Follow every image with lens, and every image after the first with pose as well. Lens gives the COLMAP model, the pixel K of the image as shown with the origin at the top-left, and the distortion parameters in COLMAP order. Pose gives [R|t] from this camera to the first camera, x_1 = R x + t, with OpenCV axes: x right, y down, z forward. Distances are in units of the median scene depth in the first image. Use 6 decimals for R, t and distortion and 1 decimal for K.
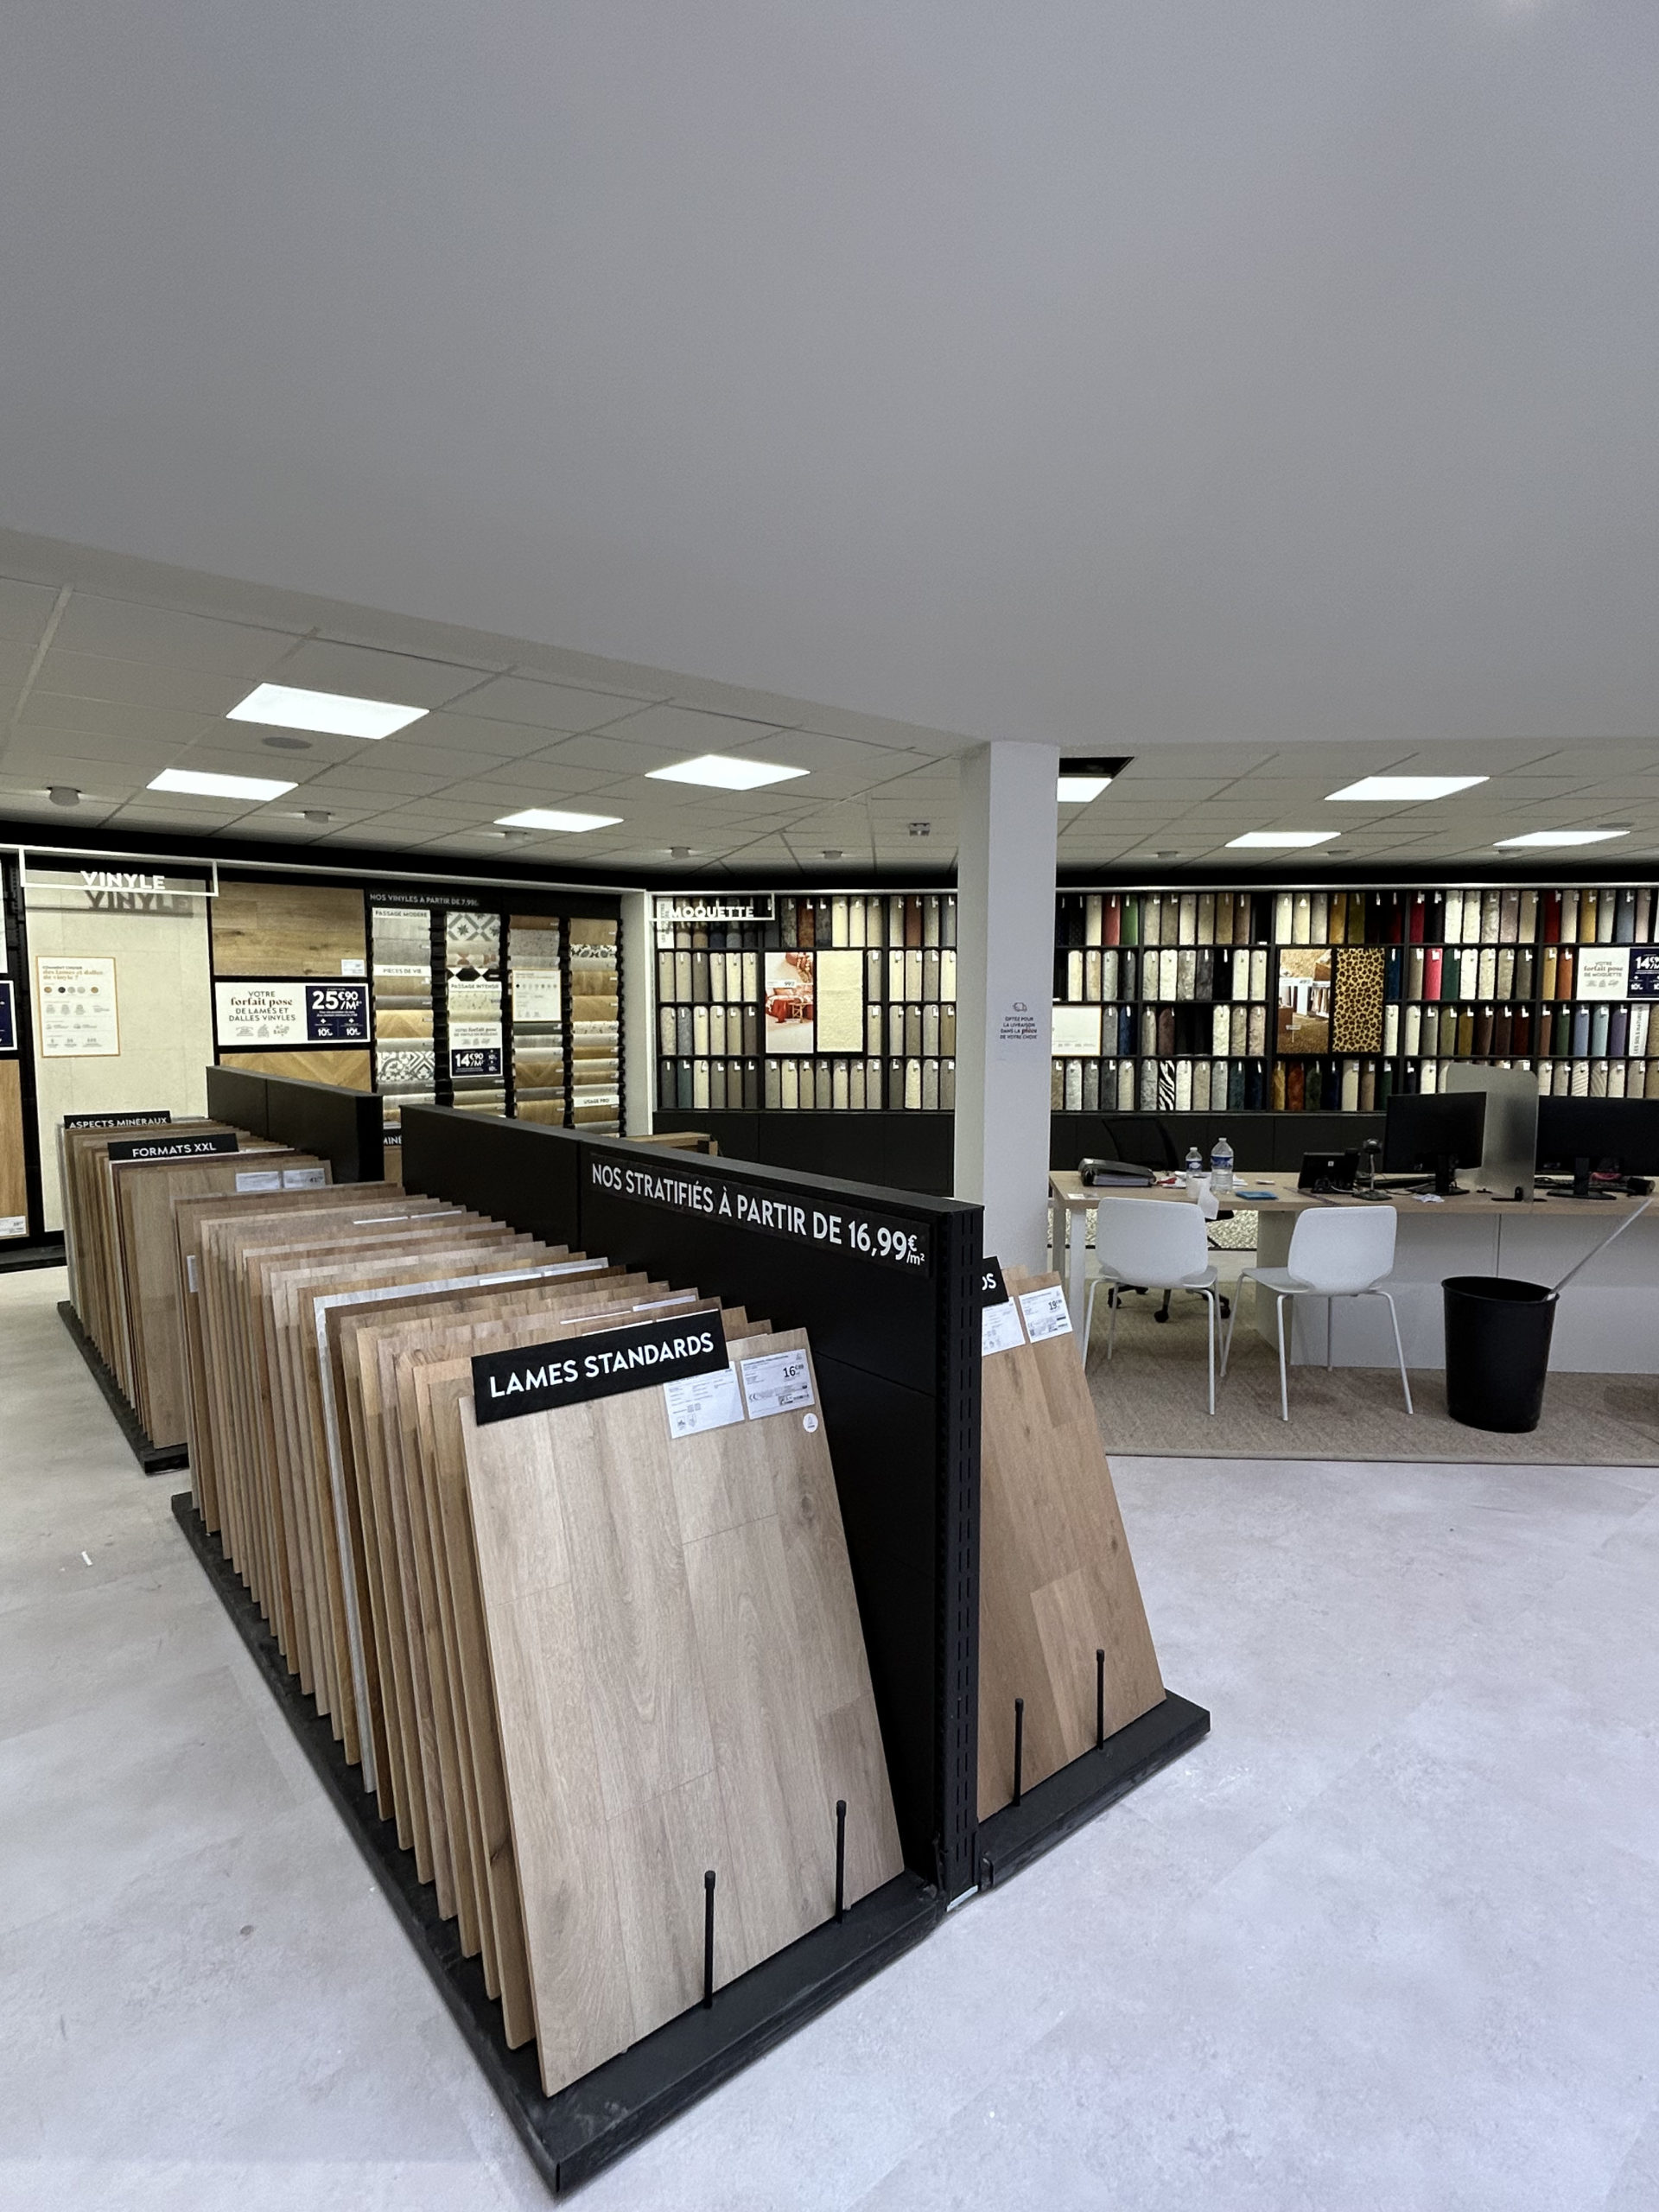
lens RADIAL K [[1123.8, 0, 844.6], [0, 1123.8, 1096.9], [0, 0, 1]] dist [0.000182, -0.003994]
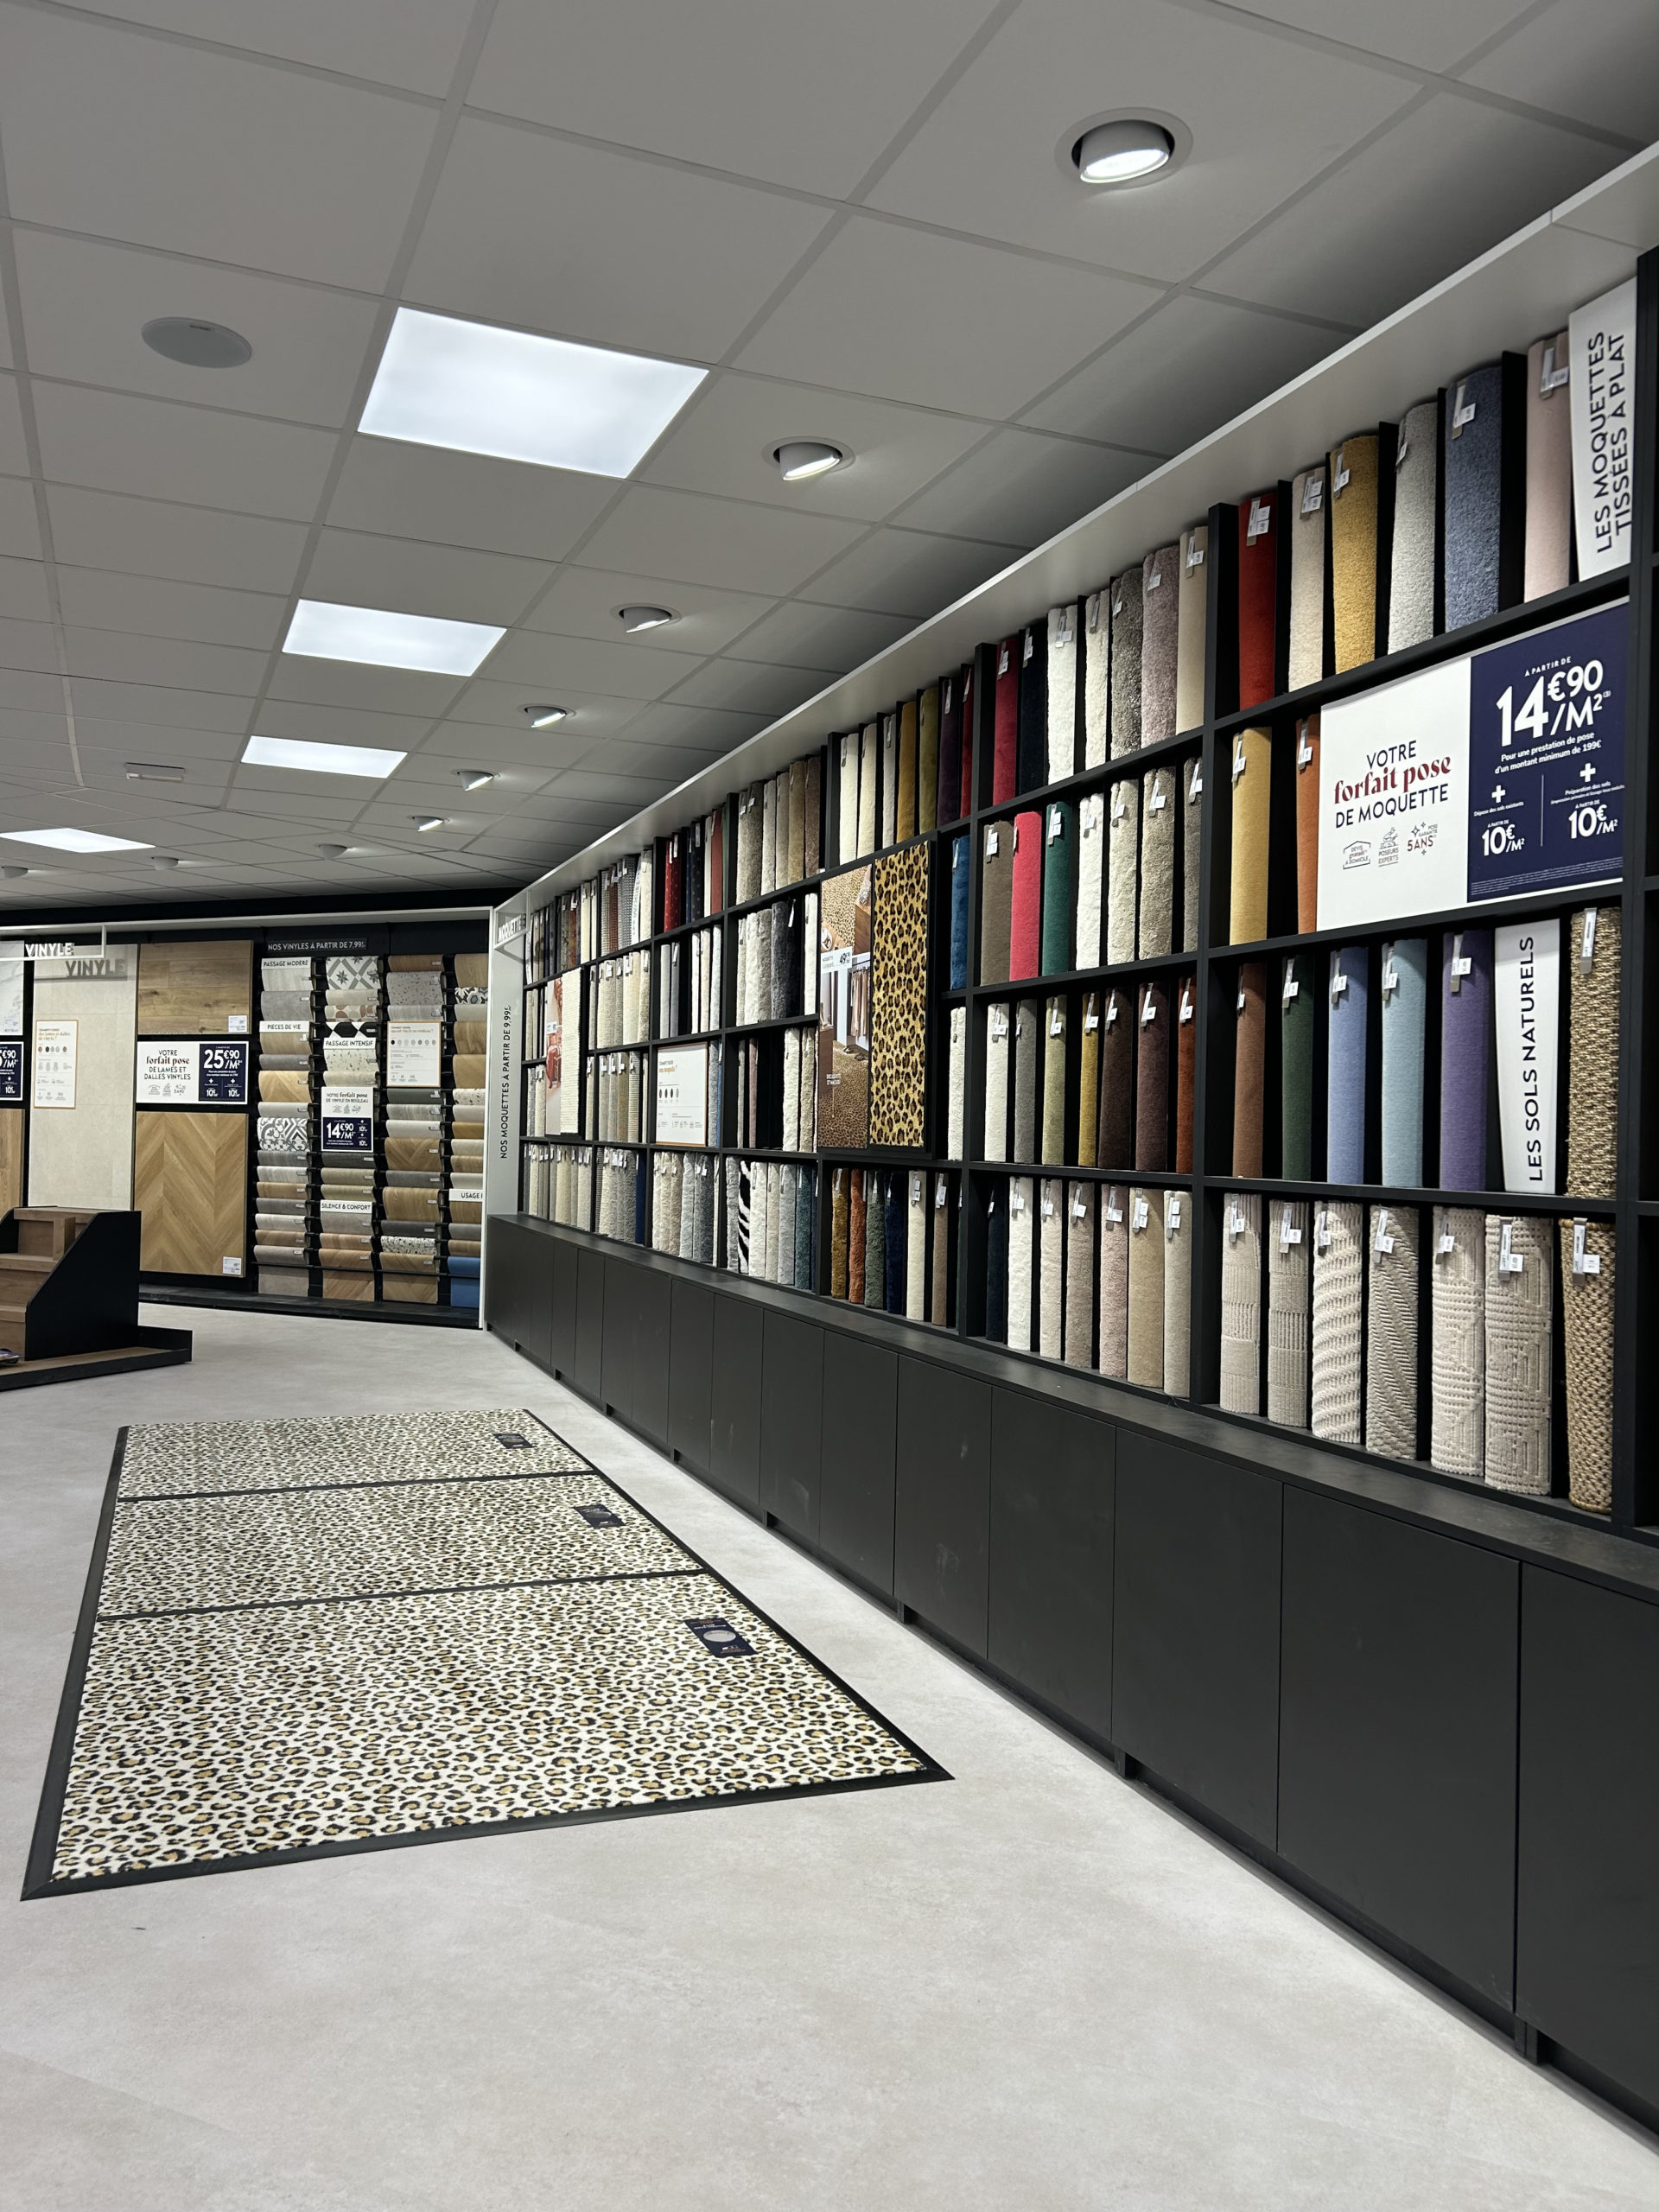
lens RADIAL K [[1654.4, 0, 824.5], [0, 1654.4, 1118.3], [0, 0, 1]] dist [0.039380, -0.029338]
pose [[0.432504, 0.005056, -0.901618, 0.892994], [-0.098086, 0.994313, -0.041476, -0.025214], [0.896281, 0.106374, 0.430540, 0.753891]]
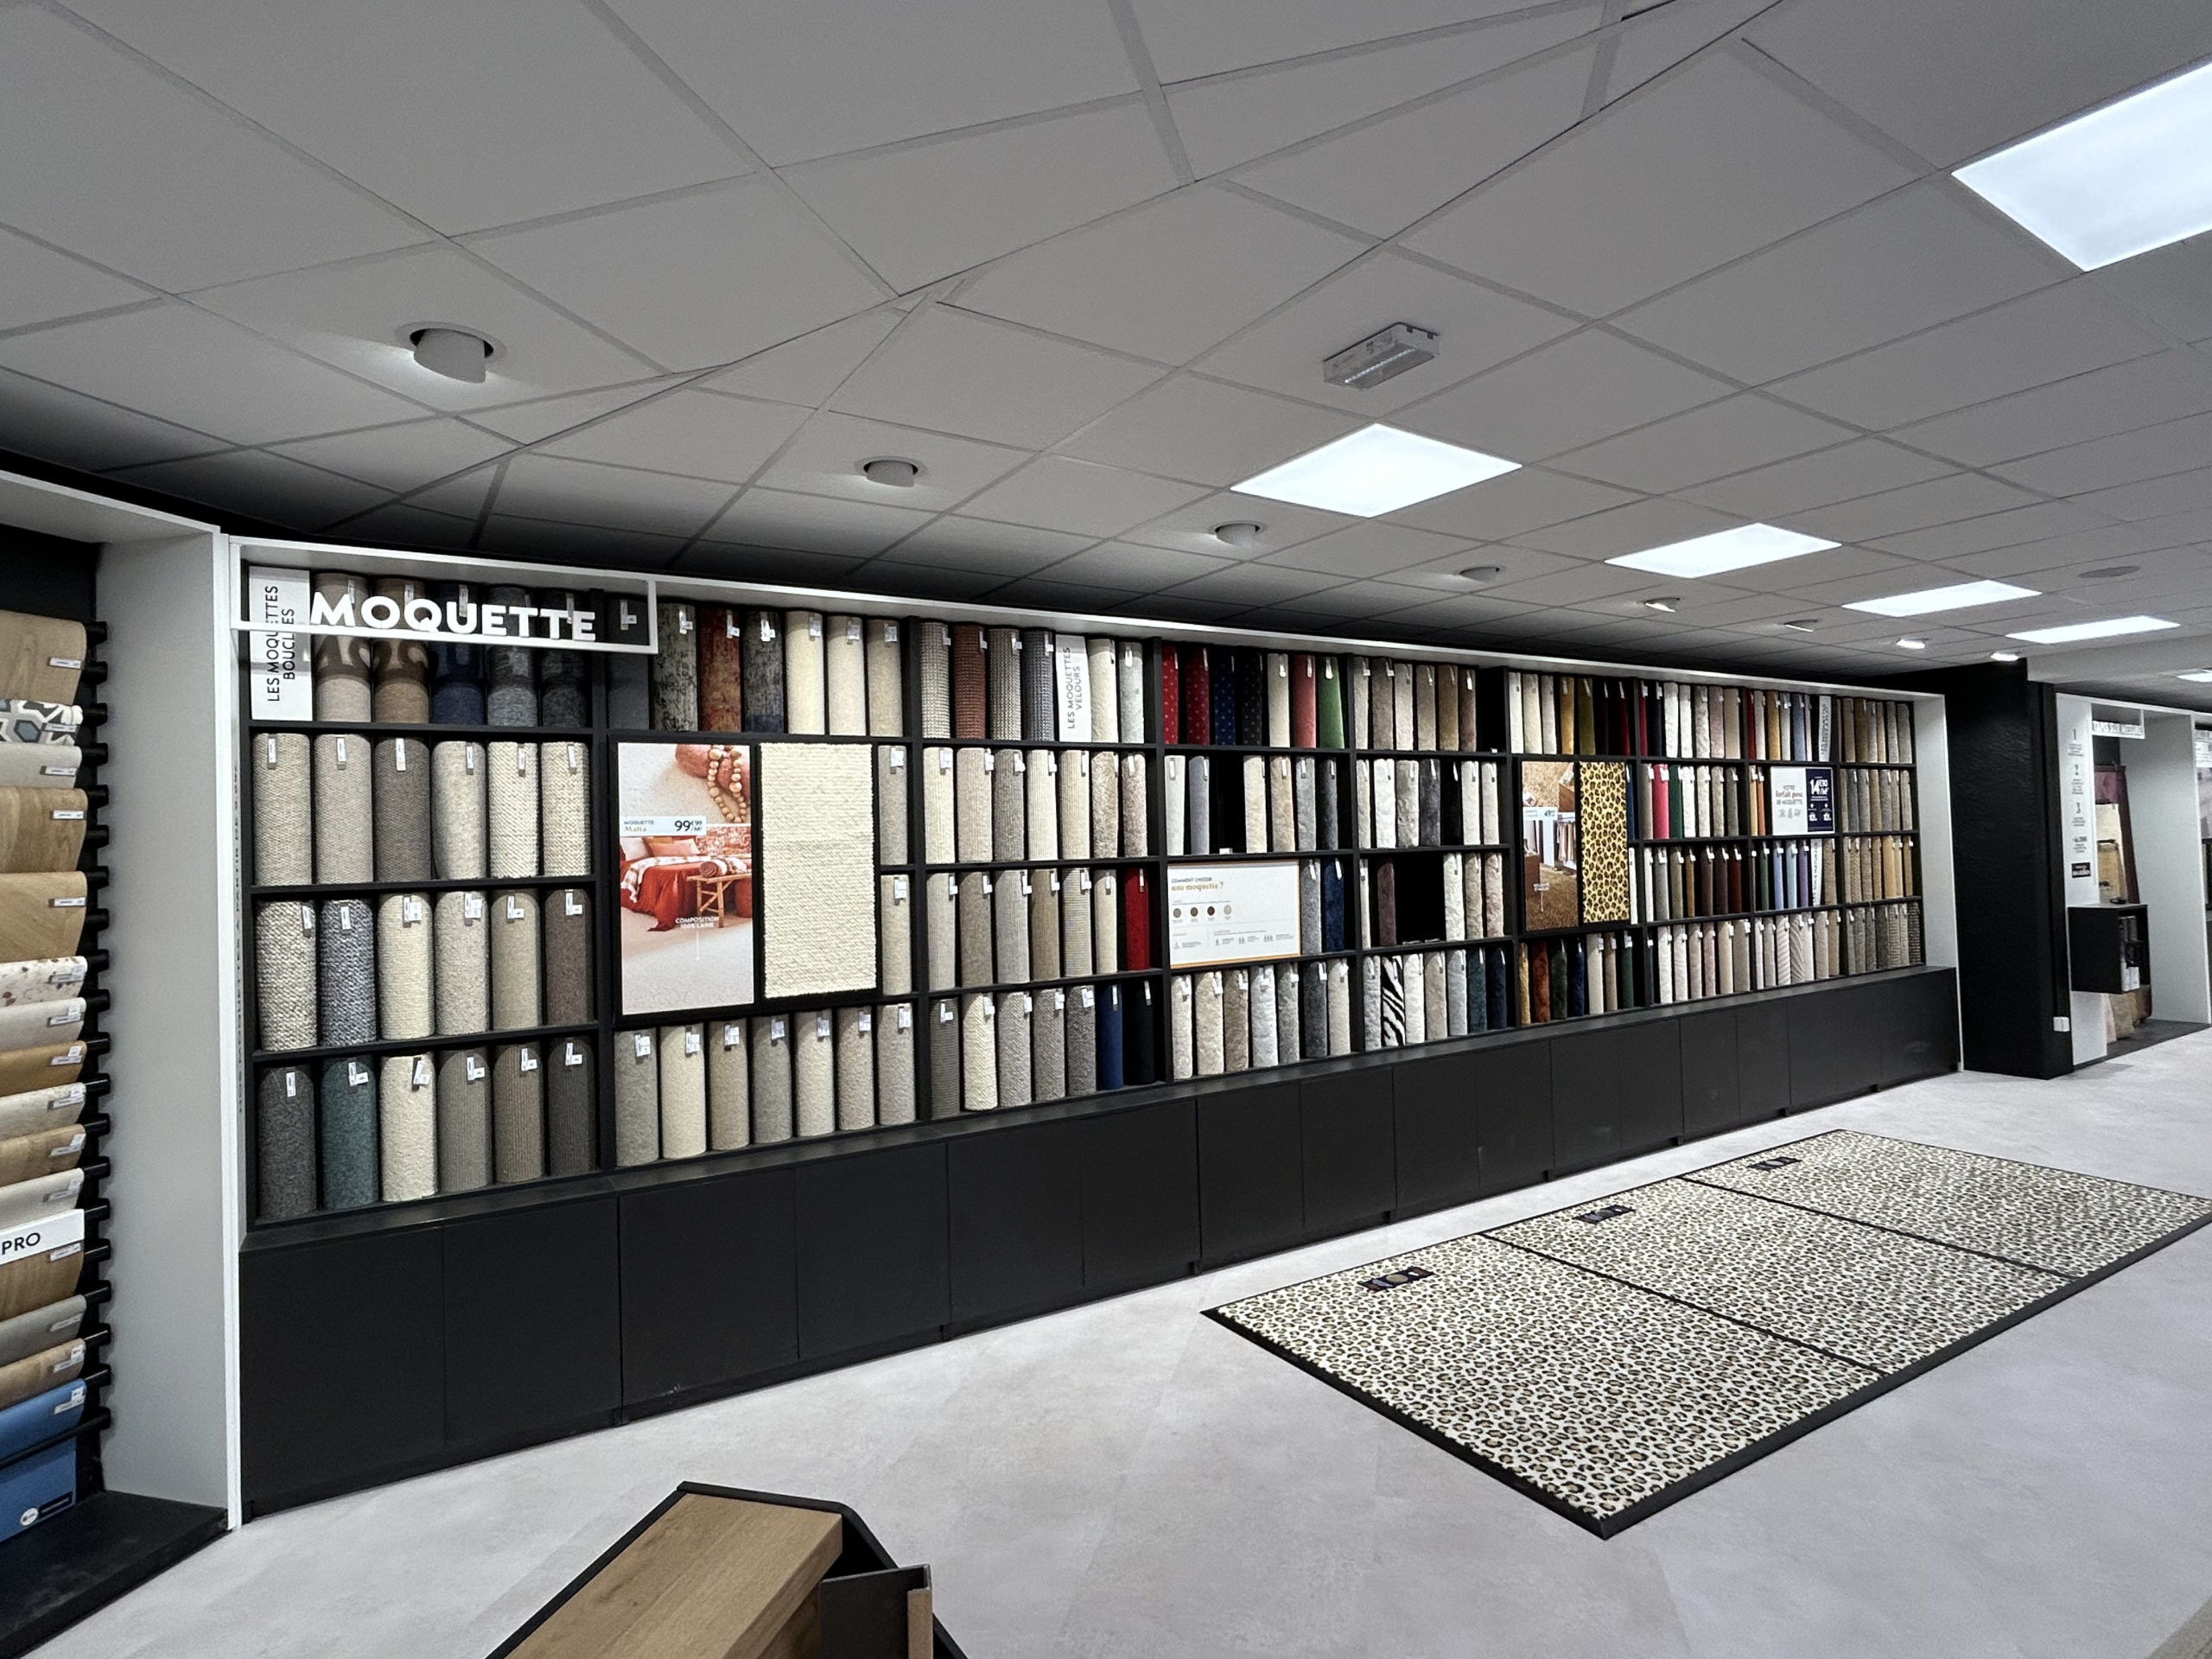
lens RADIAL K [[1166.1, 0, 1088.8], [0, 1166.1, 828.4], [0, 0, 1]] dist [0.001749, 0.000477]
pose [[0.814386, -0.011140, 0.580217, -0.171109], [0.075672, 0.993318, -0.087142, -0.056518], [-0.575369, 0.114873, 0.809787, 0.617482]]
